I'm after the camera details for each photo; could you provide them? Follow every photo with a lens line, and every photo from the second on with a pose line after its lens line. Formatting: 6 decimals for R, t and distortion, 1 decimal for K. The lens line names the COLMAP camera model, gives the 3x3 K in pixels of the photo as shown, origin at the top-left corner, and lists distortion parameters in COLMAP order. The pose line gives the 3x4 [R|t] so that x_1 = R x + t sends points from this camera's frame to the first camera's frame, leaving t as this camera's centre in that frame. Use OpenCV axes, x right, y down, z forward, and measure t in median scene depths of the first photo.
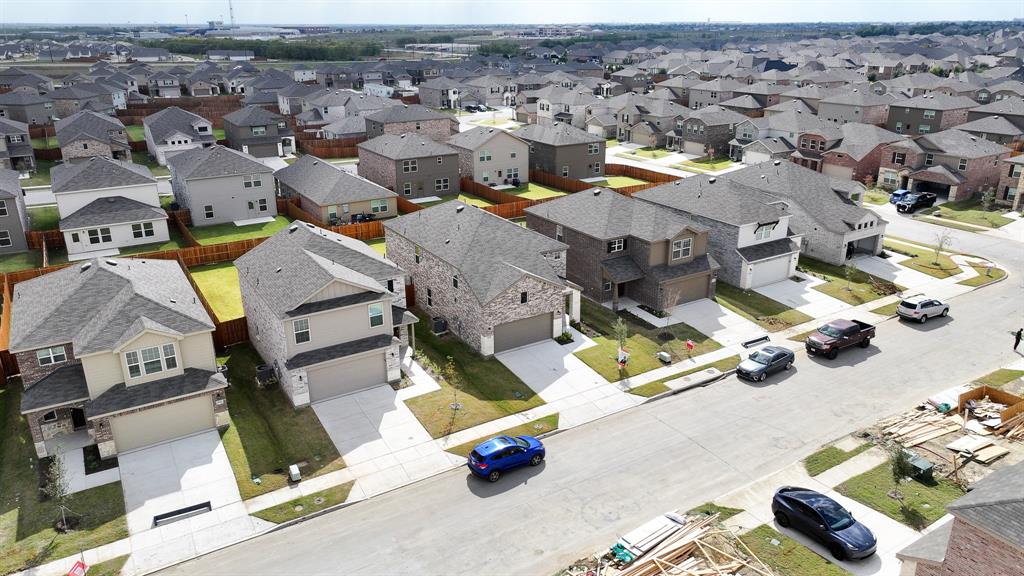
lens RADIAL K [[723.6, 0, 528.1], [0, 723.6, 281.3], [0, 0, 1]] dist [0.002907, 0.007577]
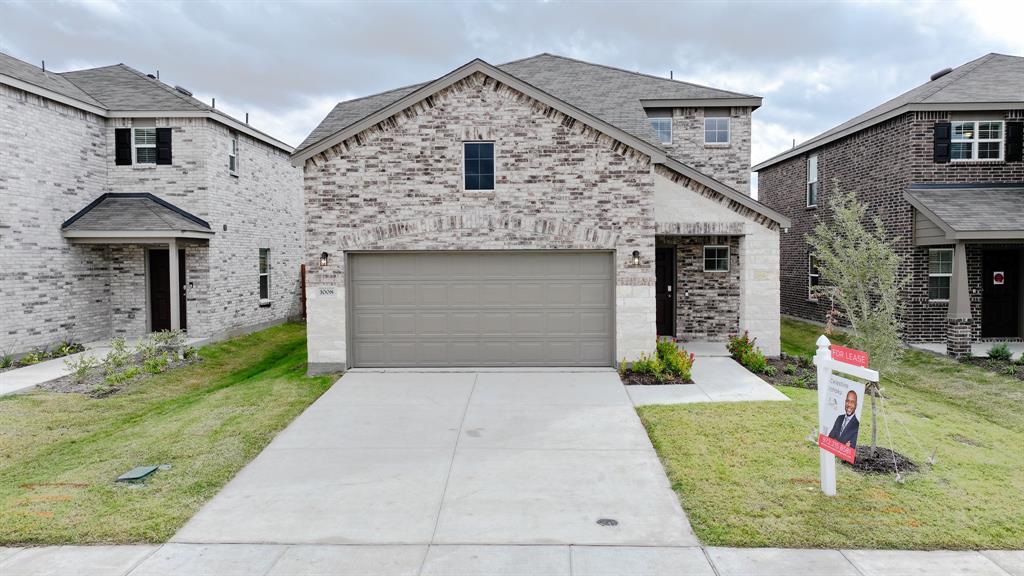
lens RADIAL K [[723.6, 0, 517.2], [0, 723.6, 290.3], [0, 0, 1]] dist [0.002907, 0.007577]
pose [[0.833052, 0.020116, -0.552830, 0.130319], [-0.181118, 0.954177, -0.238206, 0.107448], [0.522706, 0.298565, 0.798522, 0.687118]]
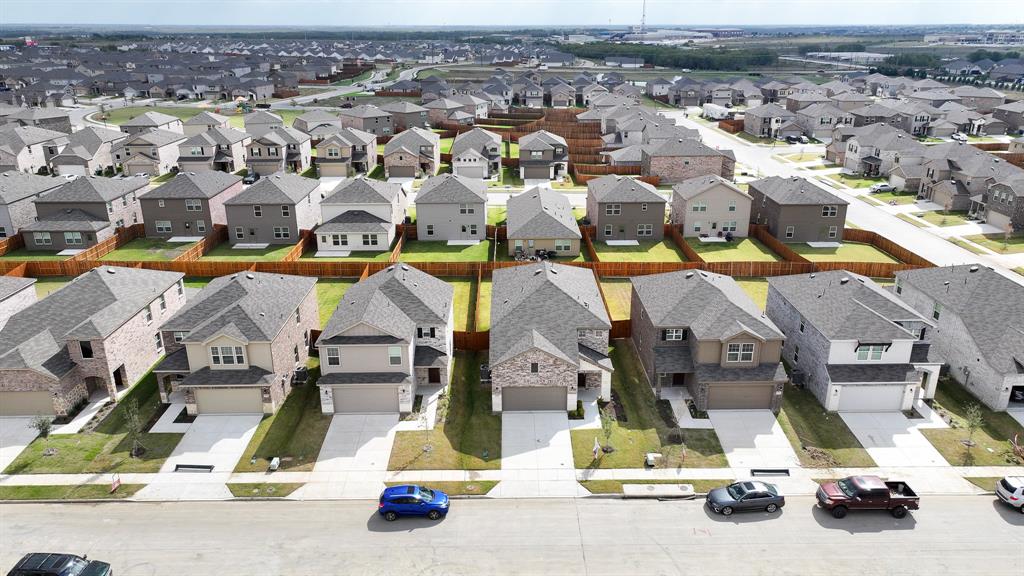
lens RADIAL K [[723.6, 0, 521.5], [0, 723.6, 292.3], [0, 0, 1]] dist [0.002907, 0.007577]
pose [[0.853891, 0.181312, -0.487848, 0.412080], [-0.175113, 0.982793, 0.058759, -0.126260], [0.490108, 0.035254, 0.870949, 0.036907]]
